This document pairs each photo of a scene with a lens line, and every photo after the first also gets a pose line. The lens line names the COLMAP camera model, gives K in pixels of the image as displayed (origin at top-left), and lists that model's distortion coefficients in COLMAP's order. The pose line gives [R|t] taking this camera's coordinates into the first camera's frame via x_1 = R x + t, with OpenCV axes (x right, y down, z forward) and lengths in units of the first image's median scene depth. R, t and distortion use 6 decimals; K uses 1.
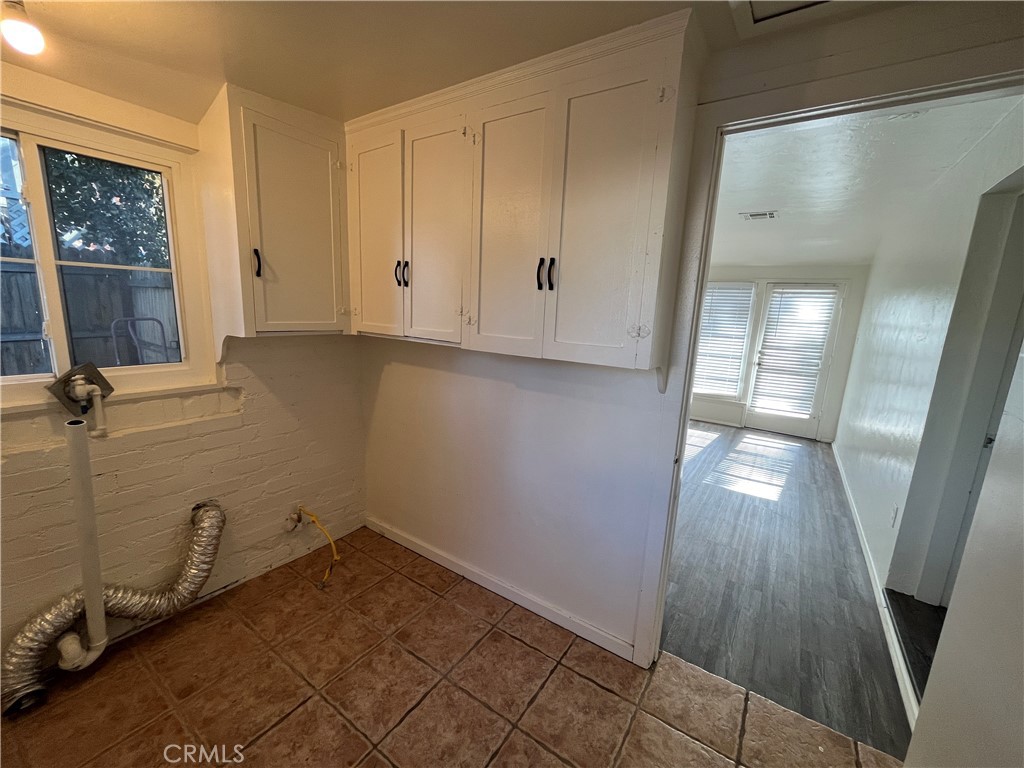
lens RADIAL K [[418.0, 0, 509.9], [0, 418.0, 387.7], [0, 0, 1]] dist [-0.001957, -0.000416]
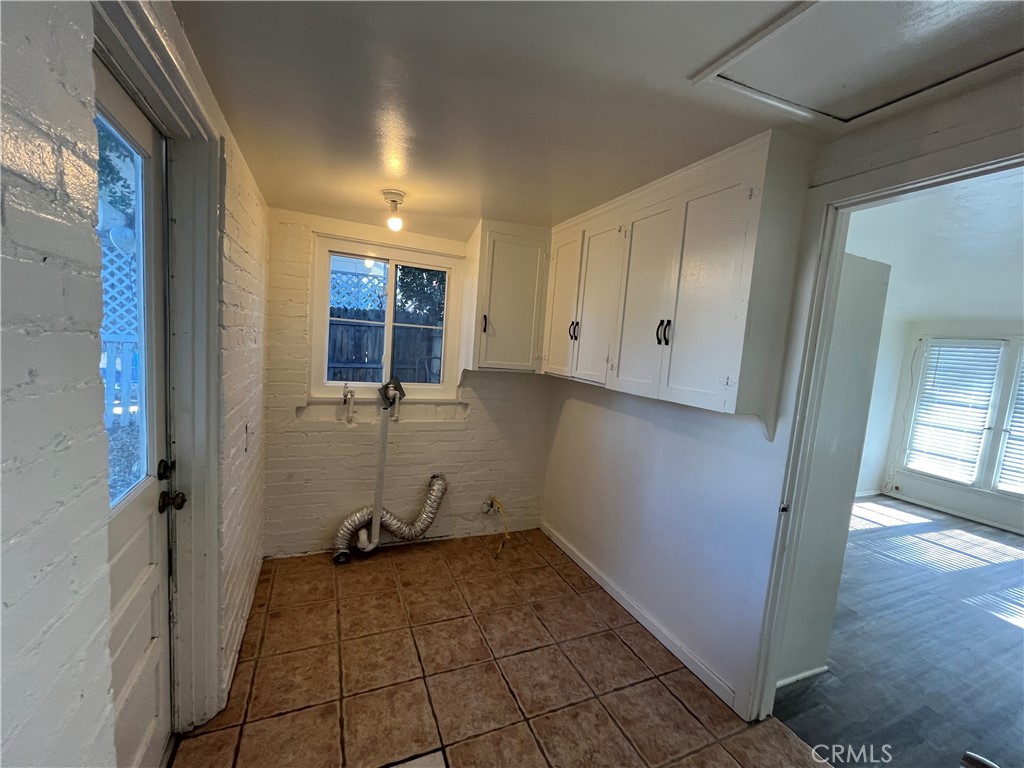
lens RADIAL K [[418.0, 0, 512.3], [0, 418.0, 389.4], [0, 0, 1]] dist [-0.001957, -0.000416]
pose [[0.849127, 0.079124, -0.522229, 0.314005], [-0.140056, 0.987053, -0.078175, 0.051120], [0.509282, 0.139522, 0.849214, -0.237026]]
